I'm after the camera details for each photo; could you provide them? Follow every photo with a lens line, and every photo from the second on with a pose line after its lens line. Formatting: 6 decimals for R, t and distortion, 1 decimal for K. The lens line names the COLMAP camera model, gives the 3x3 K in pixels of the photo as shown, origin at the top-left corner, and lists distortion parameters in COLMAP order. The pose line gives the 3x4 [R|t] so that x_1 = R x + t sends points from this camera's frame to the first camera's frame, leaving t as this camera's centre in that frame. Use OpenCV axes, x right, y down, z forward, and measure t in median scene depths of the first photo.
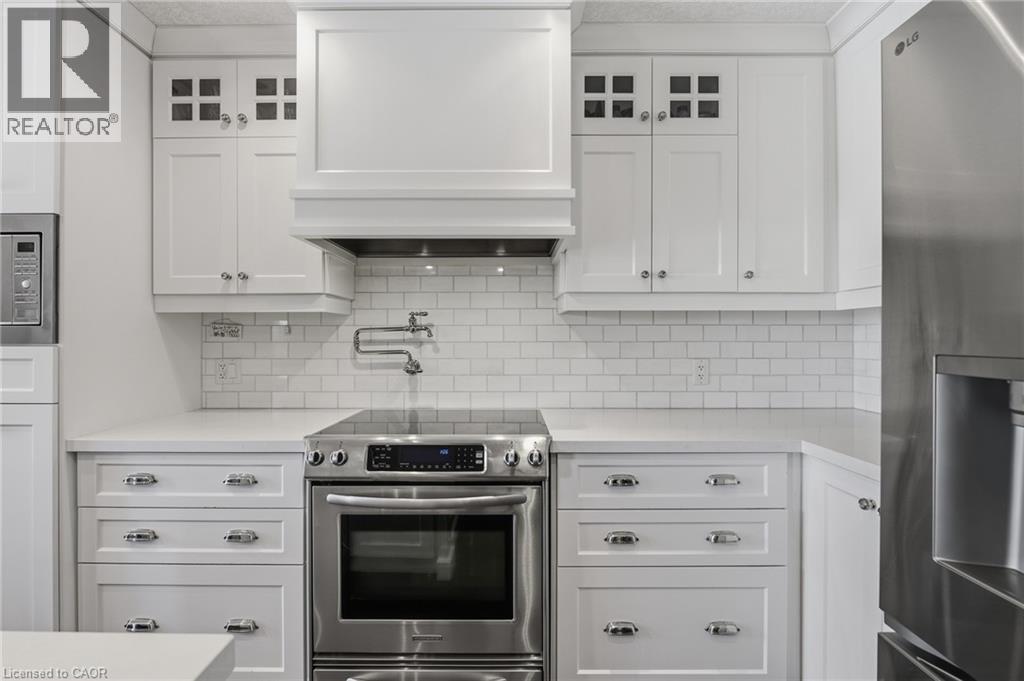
lens RADIAL K [[455.1, 0, 507.4], [0, 455.1, 339.4], [0, 0, 1]] dist [-0.010884, 0.000202]
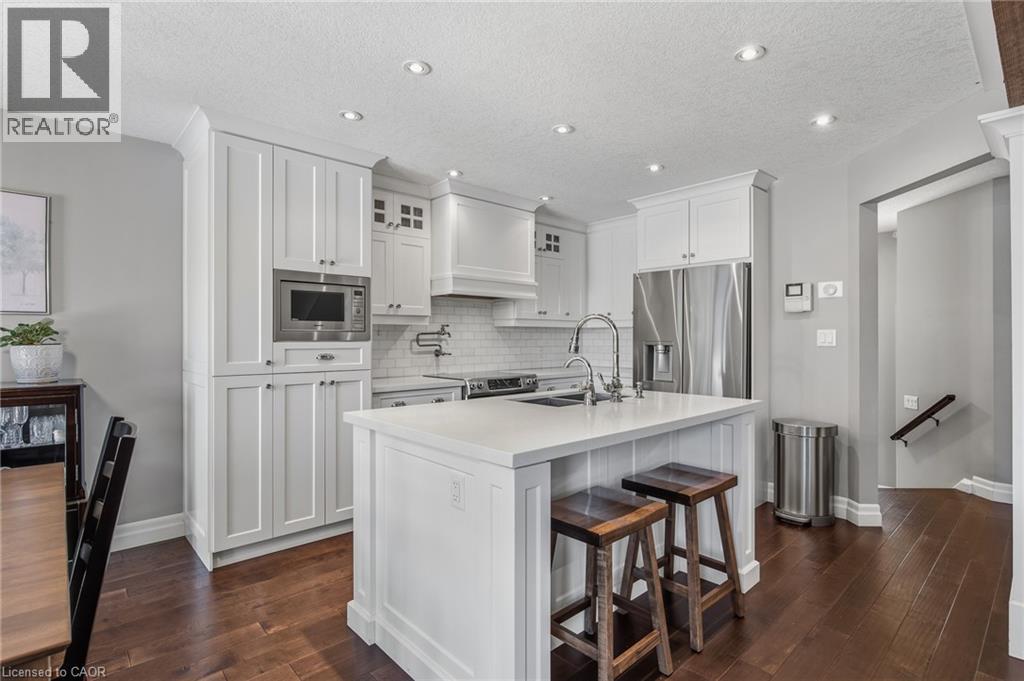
lens RADIAL K [[503.9, 0, 497.5], [0, 503.9, 339.4], [0, 0, 1]] dist [-0.000098, 0.000158]
pose [[0.742769, -0.002255, 0.669543, -1.706582], [0.001821, 0.999997, 0.001348, 0.001191], [-0.669545, 0.000218, 0.742772, -0.891340]]
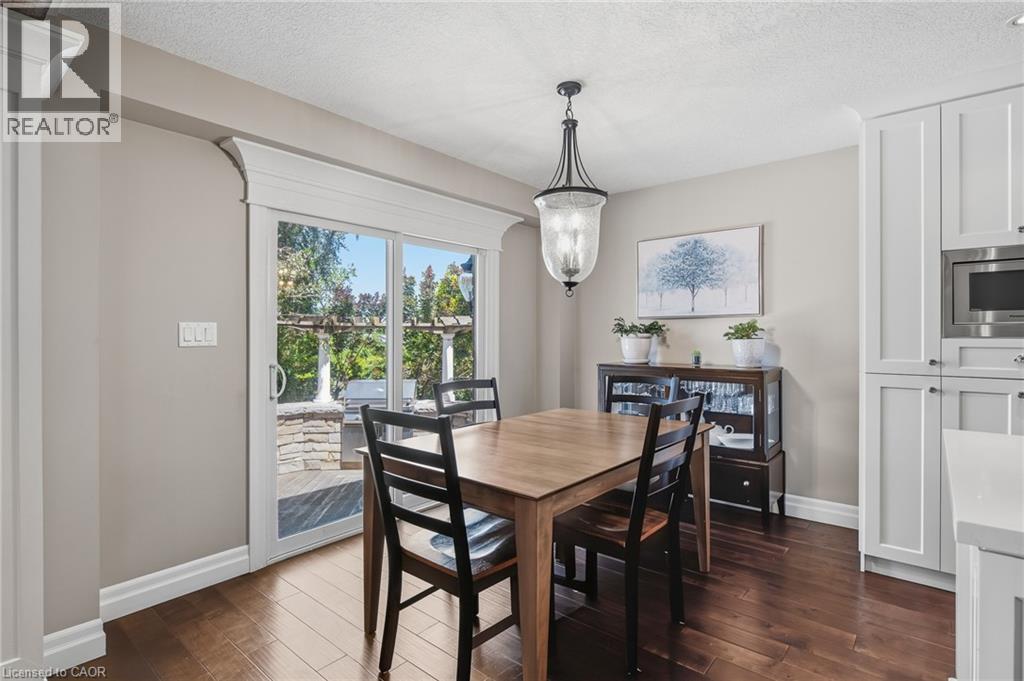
lens RADIAL K [[500.8, 0, 523.8], [0, 500.8, 334.2], [0, 0, 1]] dist [-0.003713, -0.000788]
pose [[0.779759, -0.002818, -0.626073, -1.190170], [0.001597, 0.999996, -0.002512, 0.001651], [0.626077, 0.000959, 0.779760, -0.961240]]
